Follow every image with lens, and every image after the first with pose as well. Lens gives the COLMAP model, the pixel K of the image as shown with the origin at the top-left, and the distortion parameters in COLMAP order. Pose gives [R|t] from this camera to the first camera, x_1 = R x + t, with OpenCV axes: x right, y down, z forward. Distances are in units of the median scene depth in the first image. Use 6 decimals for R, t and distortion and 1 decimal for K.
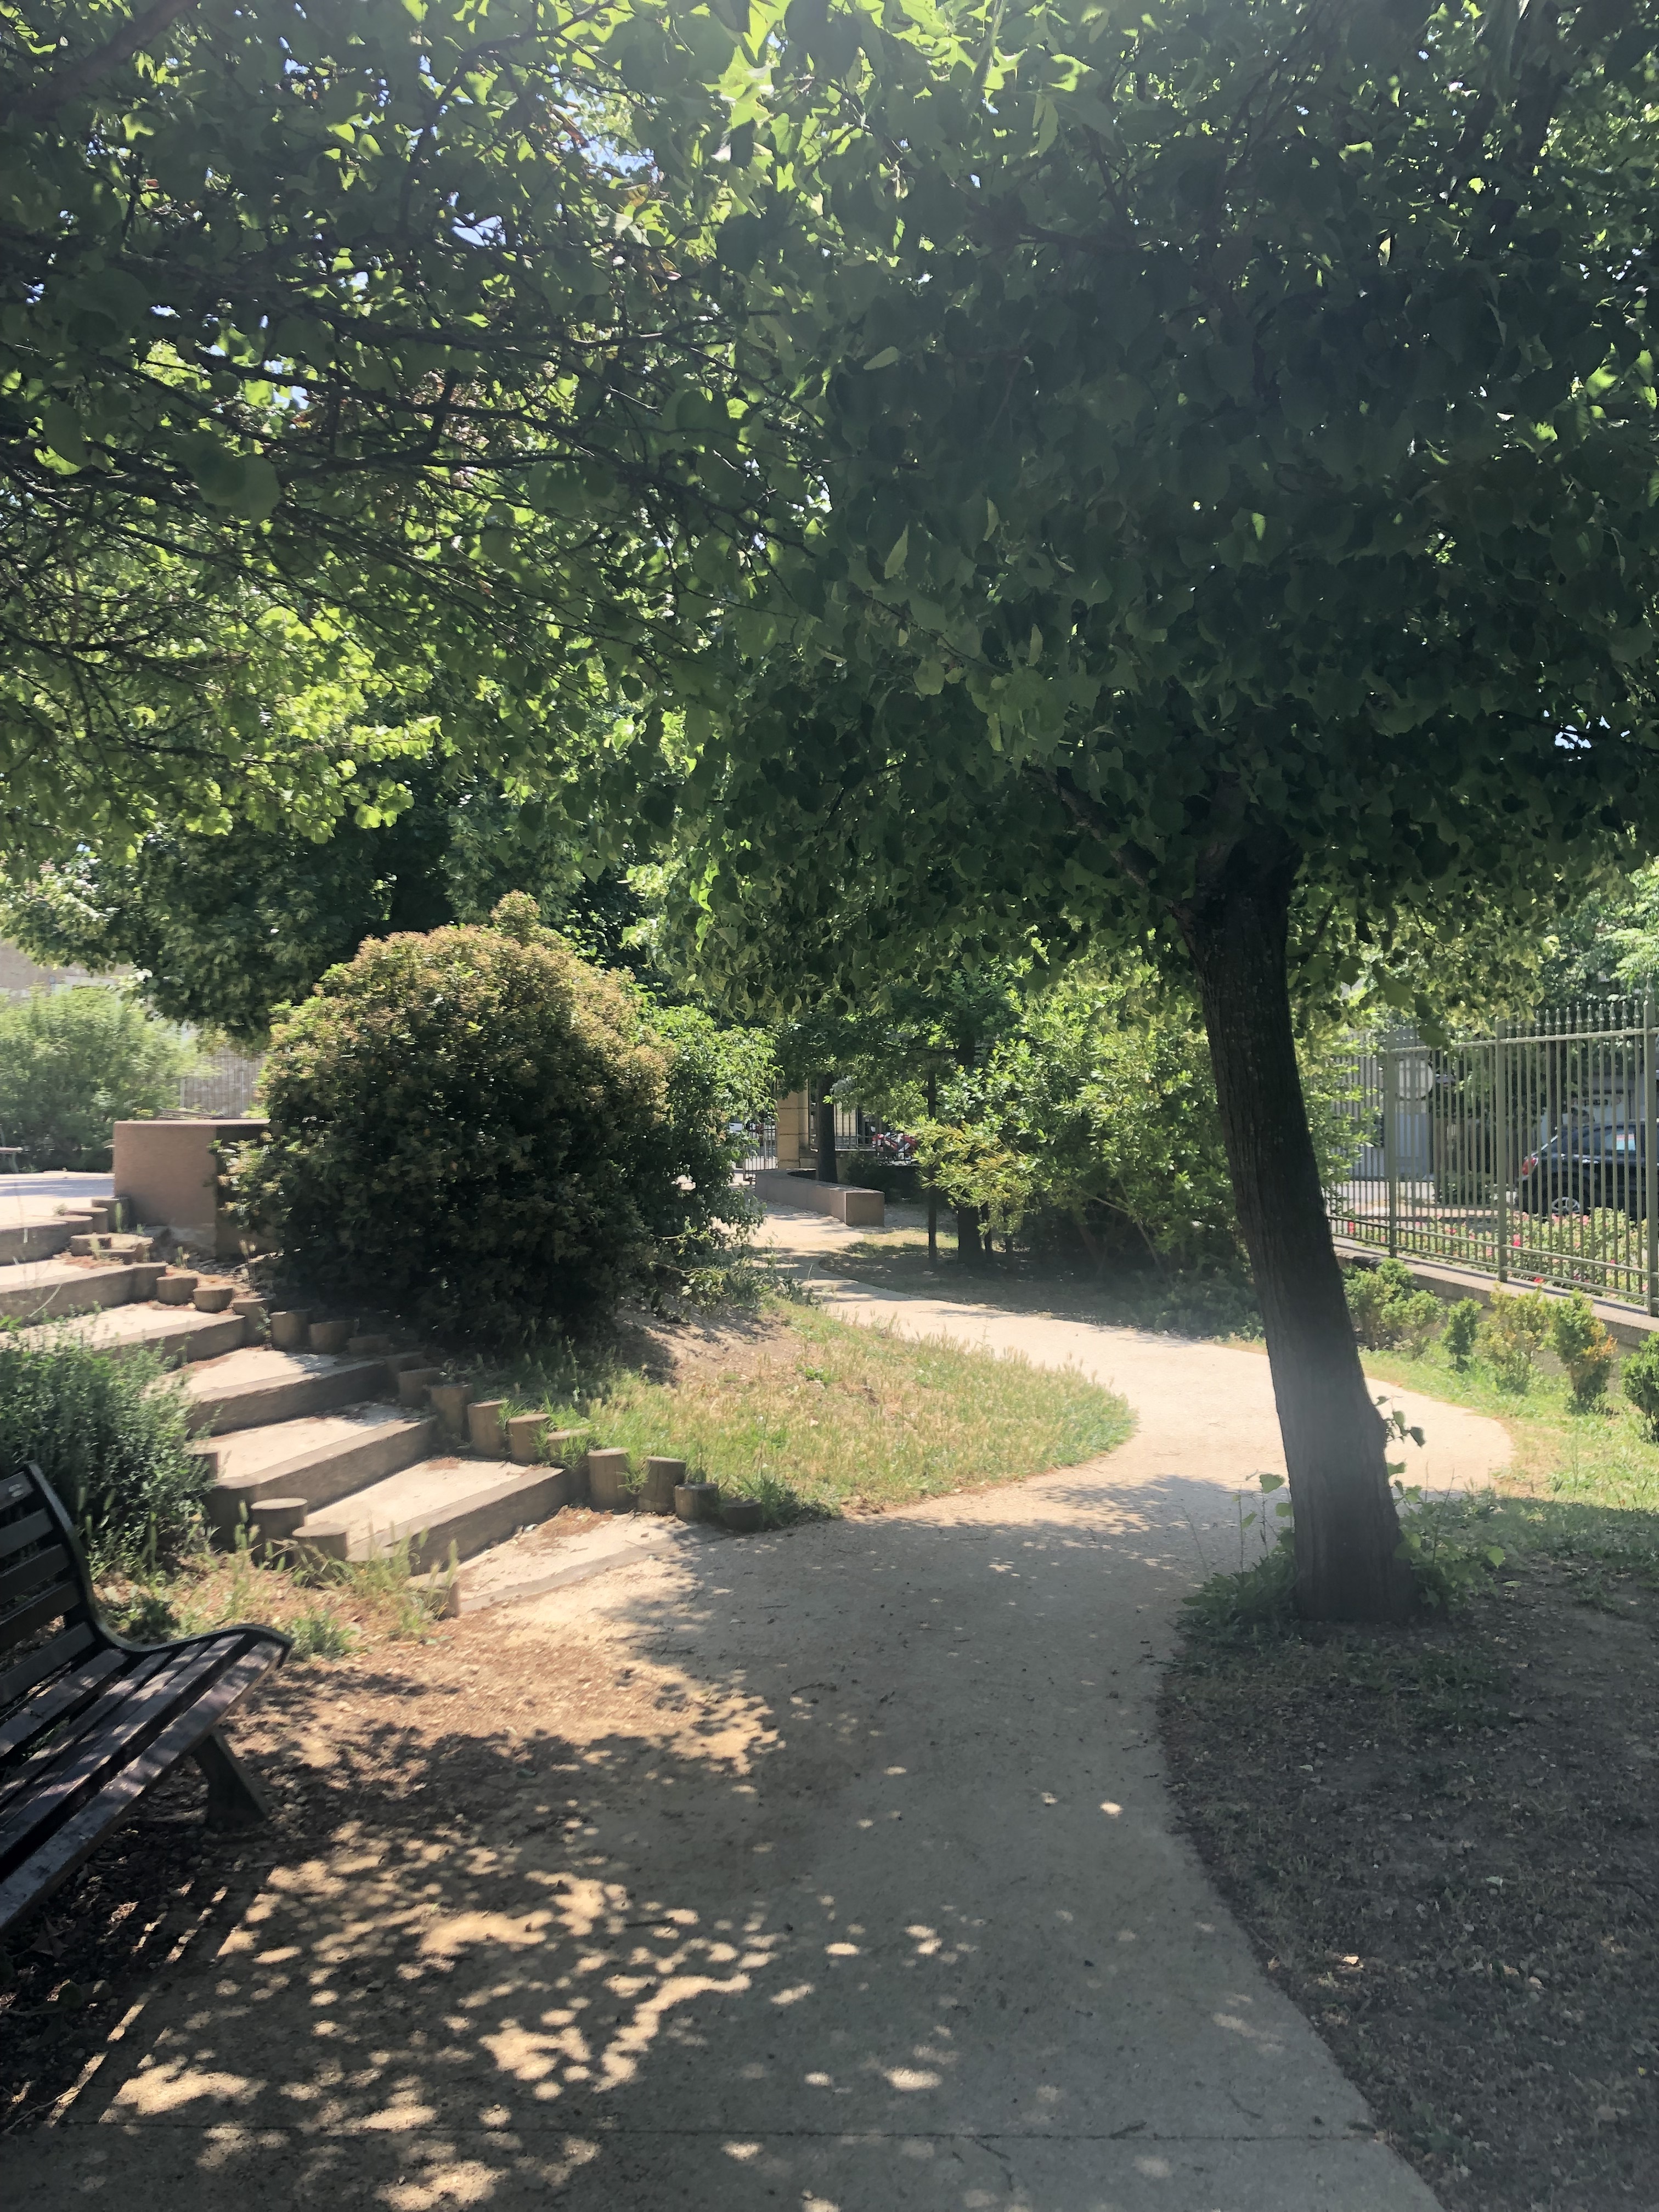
lens RADIAL K [[1799.6, 0, 837.7], [0, 1799.6, 1104.8], [0, 0, 1]] dist [0.021326, -0.010727]
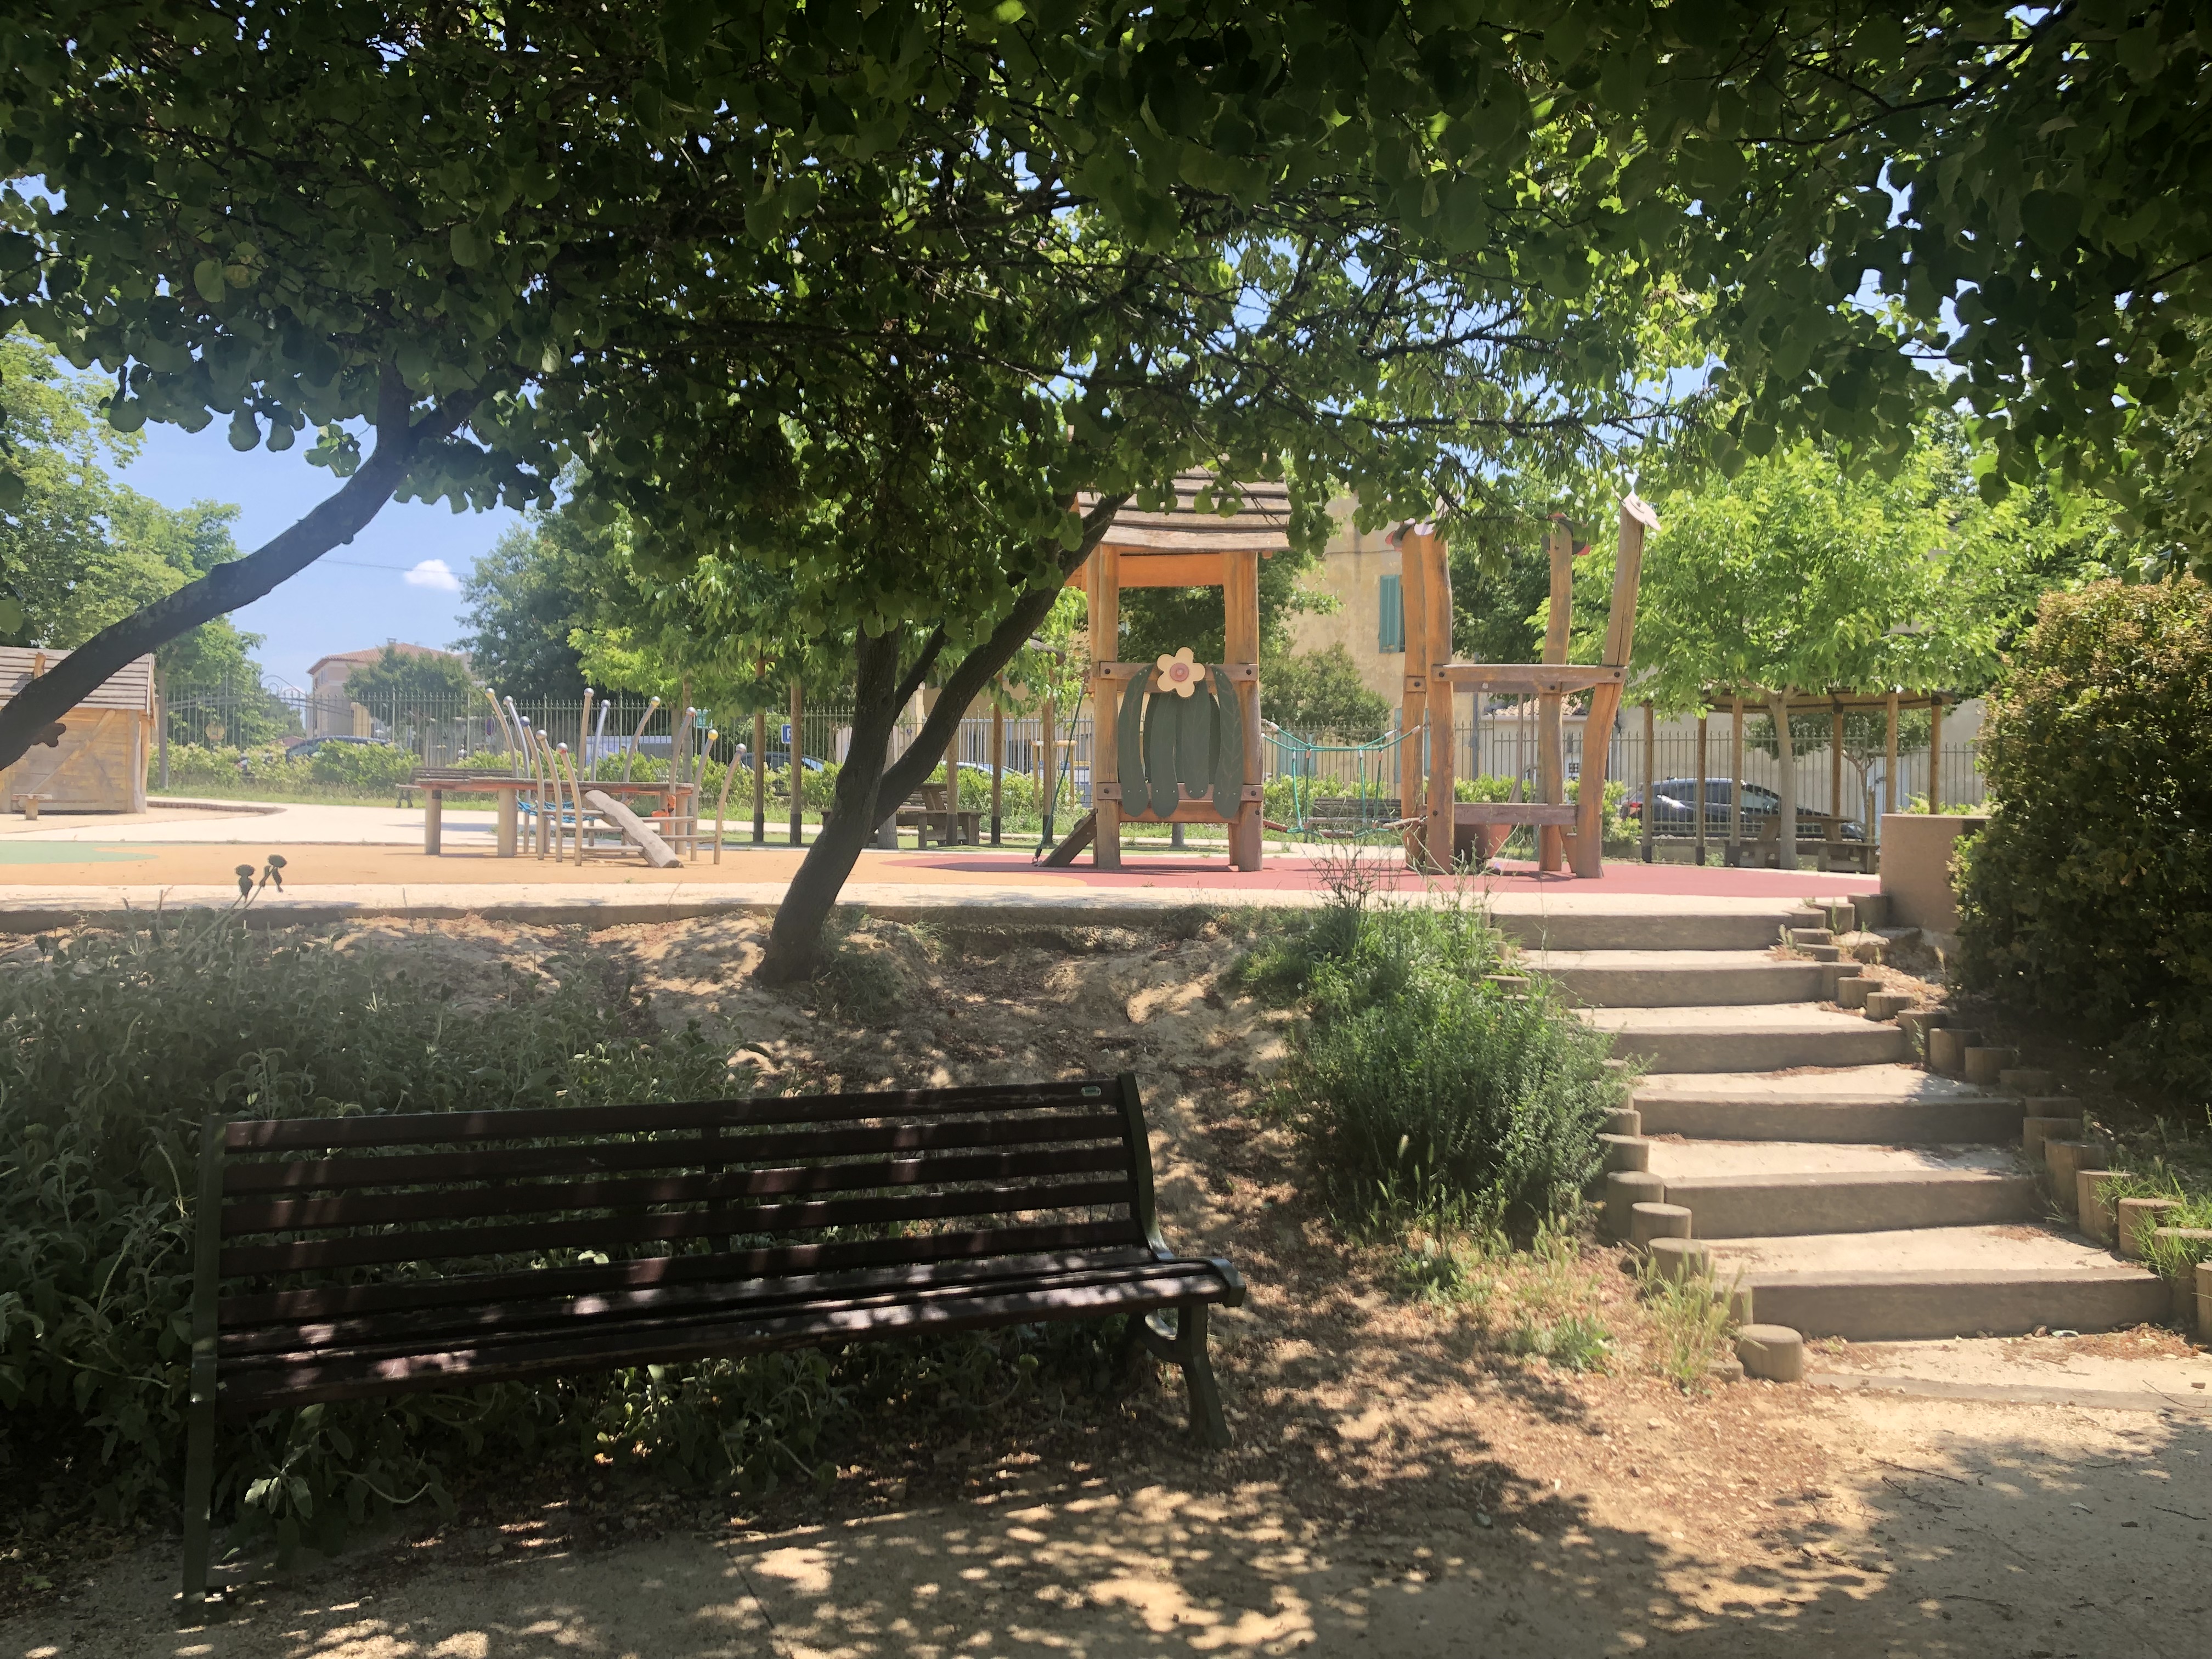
lens RADIAL K [[1799.6, 0, 1112.1], [0, 1799.6, 825.9], [0, 0, 1]] dist [0.021326, -0.010727]
pose [[0.439839, 0.021287, -0.897824, 0.556345], [-0.016857, 0.999739, 0.015445, 0.015652], [0.897919, 0.008341, 0.440083, 0.449281]]
